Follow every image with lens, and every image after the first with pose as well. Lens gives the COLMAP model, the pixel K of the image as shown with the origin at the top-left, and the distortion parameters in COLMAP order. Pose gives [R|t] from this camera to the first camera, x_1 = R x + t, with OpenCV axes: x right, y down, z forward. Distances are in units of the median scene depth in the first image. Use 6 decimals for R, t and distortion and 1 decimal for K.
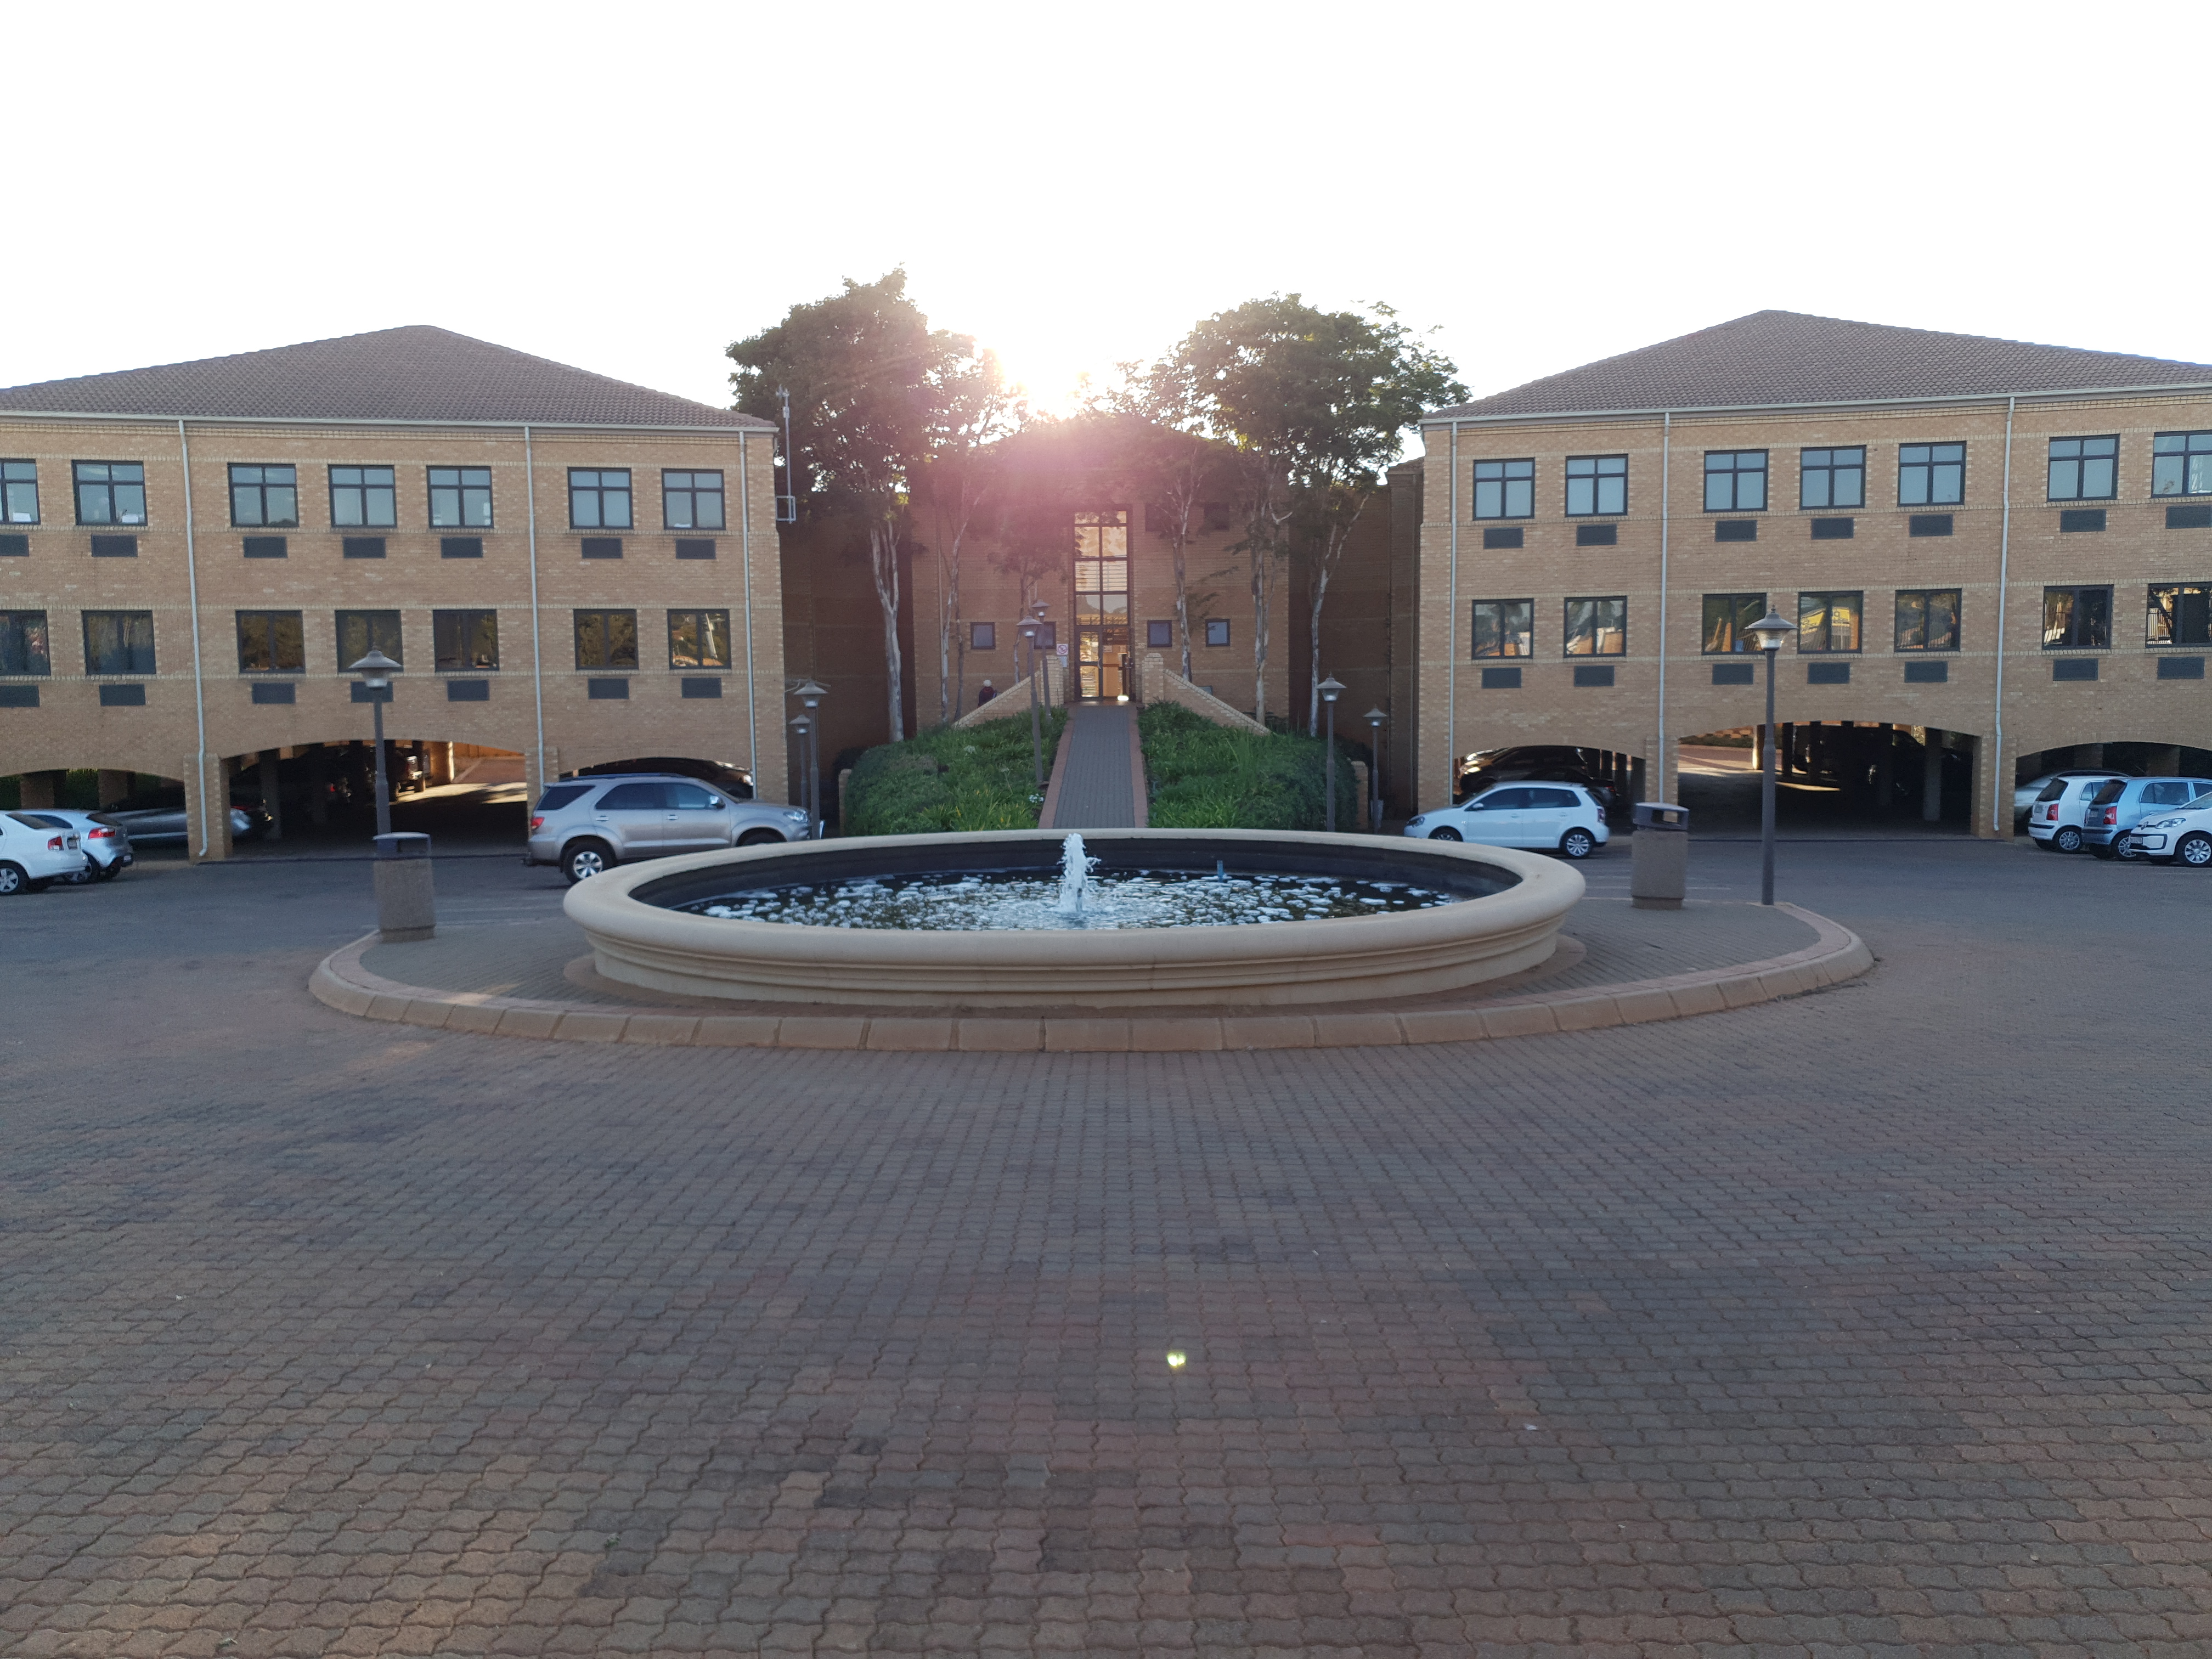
lens RADIAL K [[1684.2, 0, 1106.0], [0, 1684.2, 829.5], [0, 0, 1]] dist [-0.000224, 0.000622]
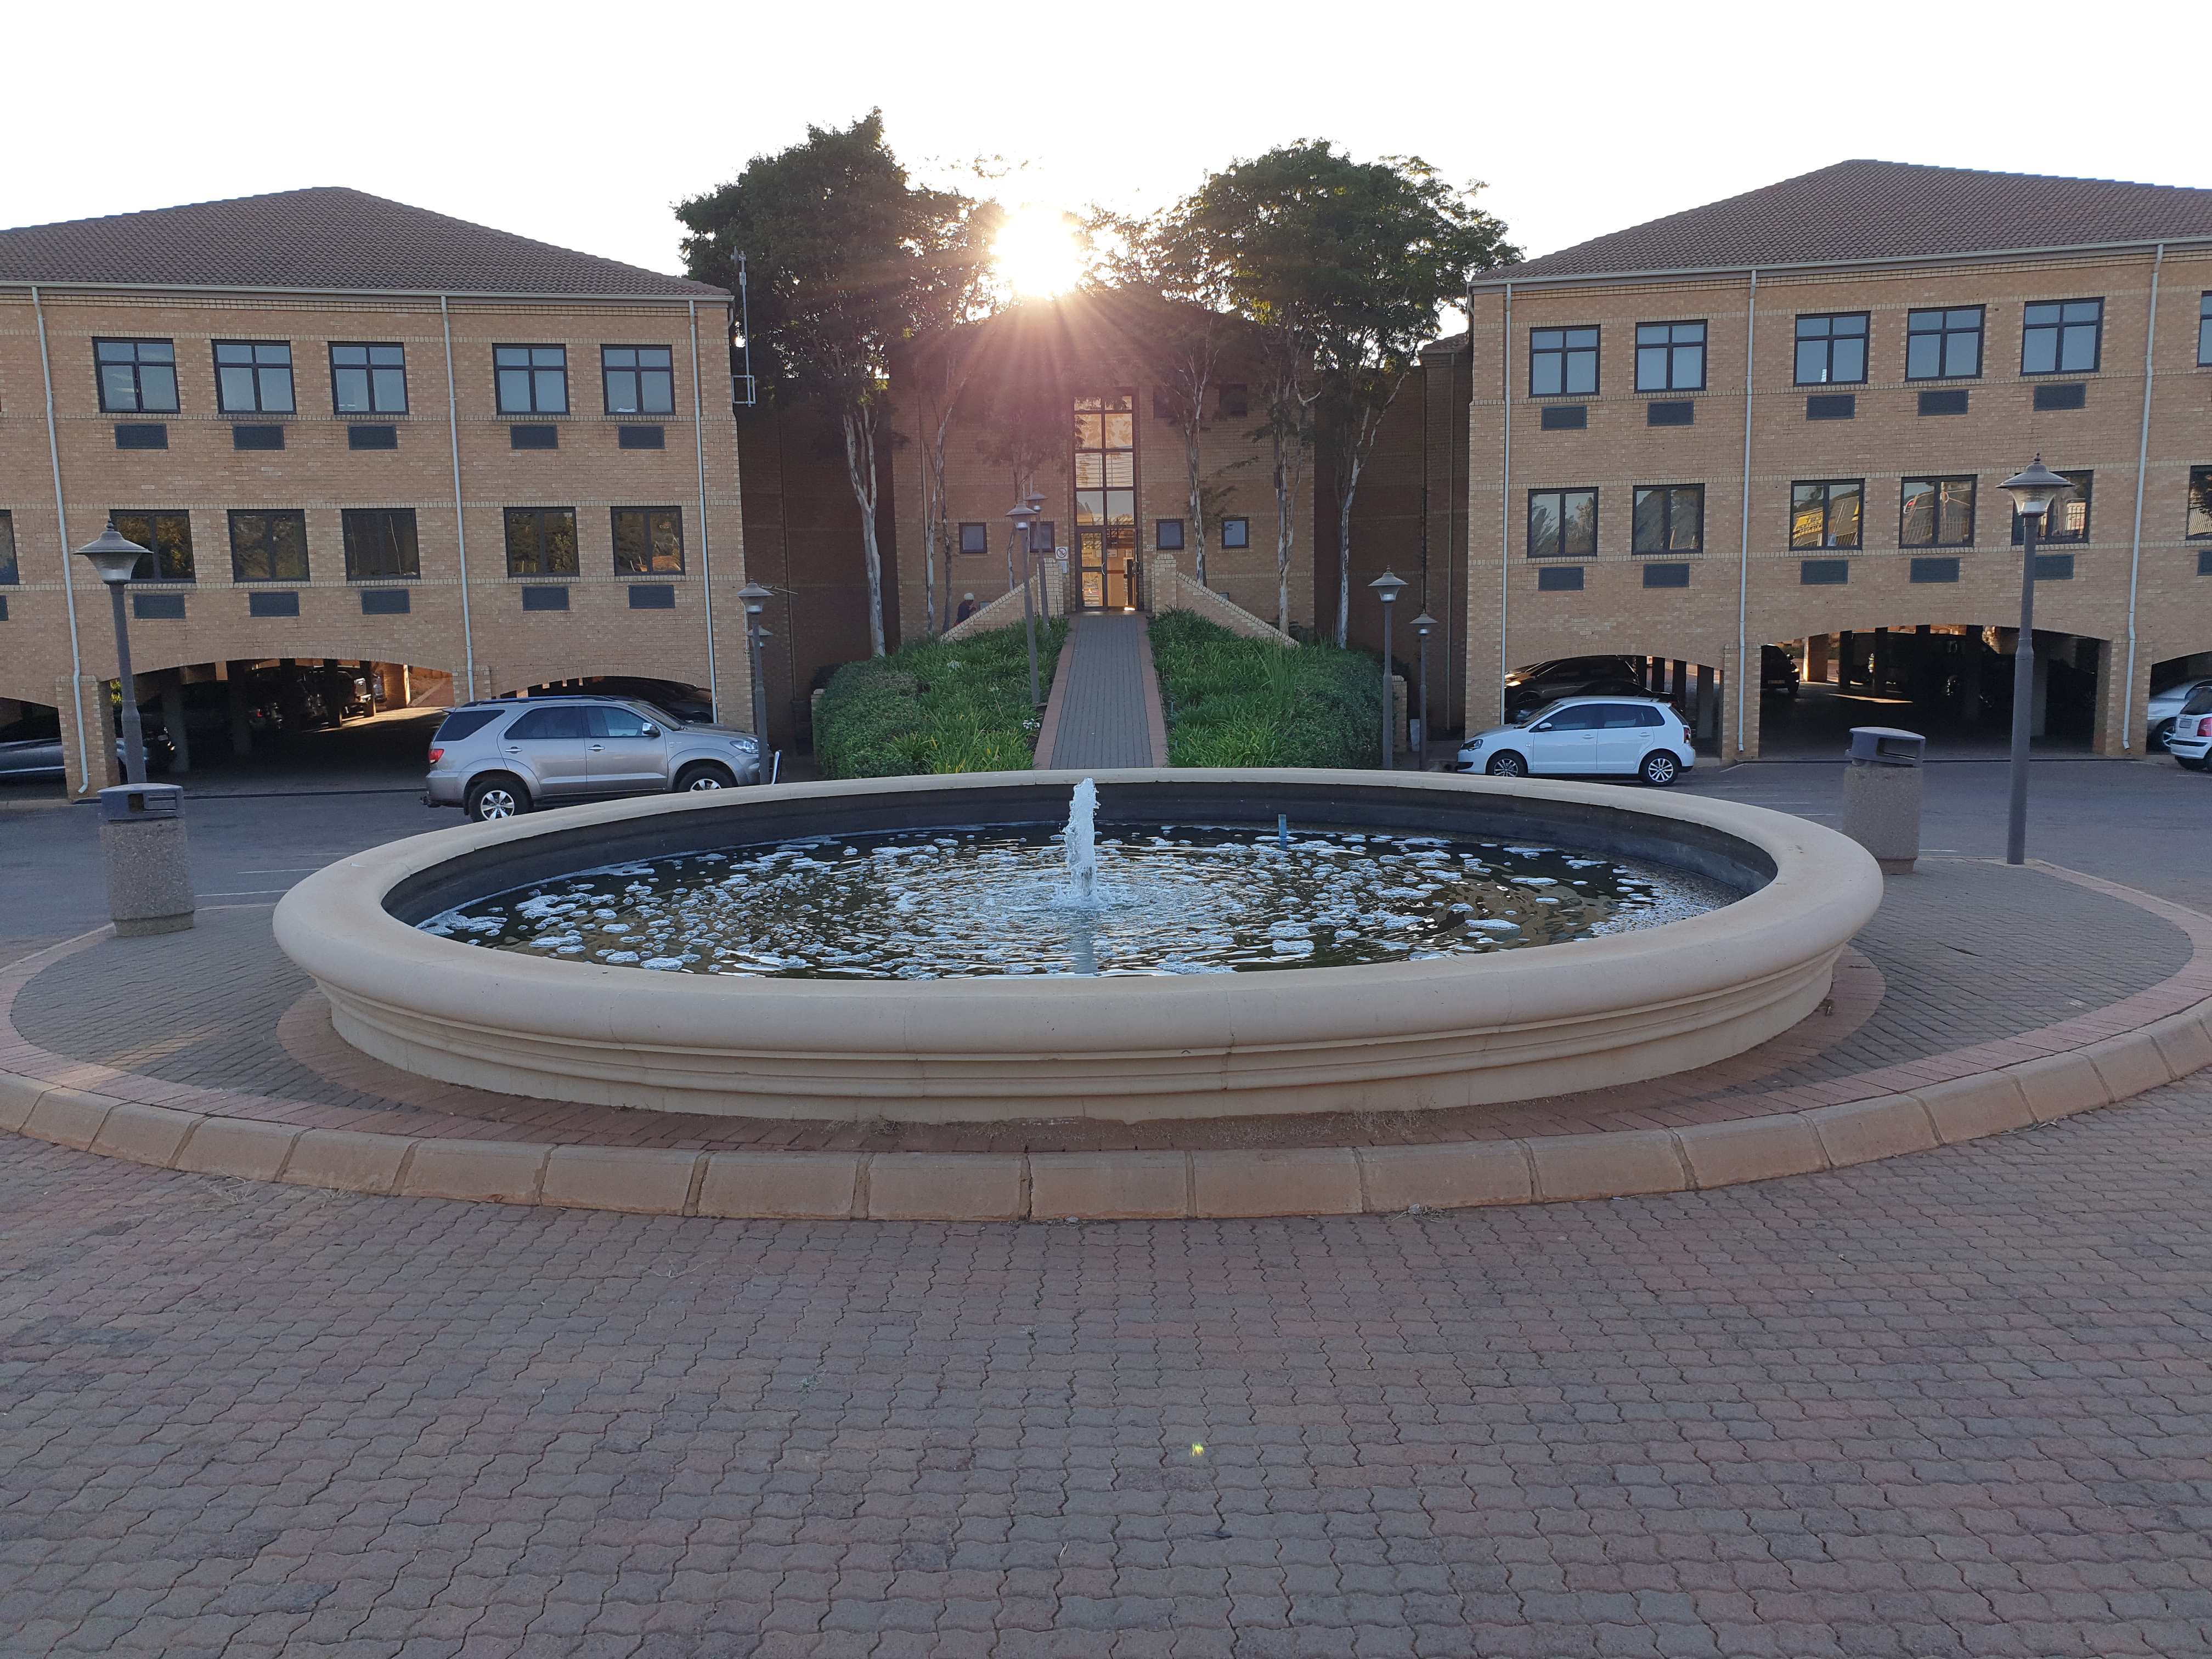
lens RADIAL K [[1622.9, 0, 1106.0], [0, 1622.9, 829.5], [0, 0, 1]] dist [0.016926, -0.001919]
pose [[0.999971, -0.007633, -0.000754, -0.003297], [0.007662, 0.998602, 0.052296, -0.005451], [0.000353, -0.052301, 0.998631, 0.144688]]
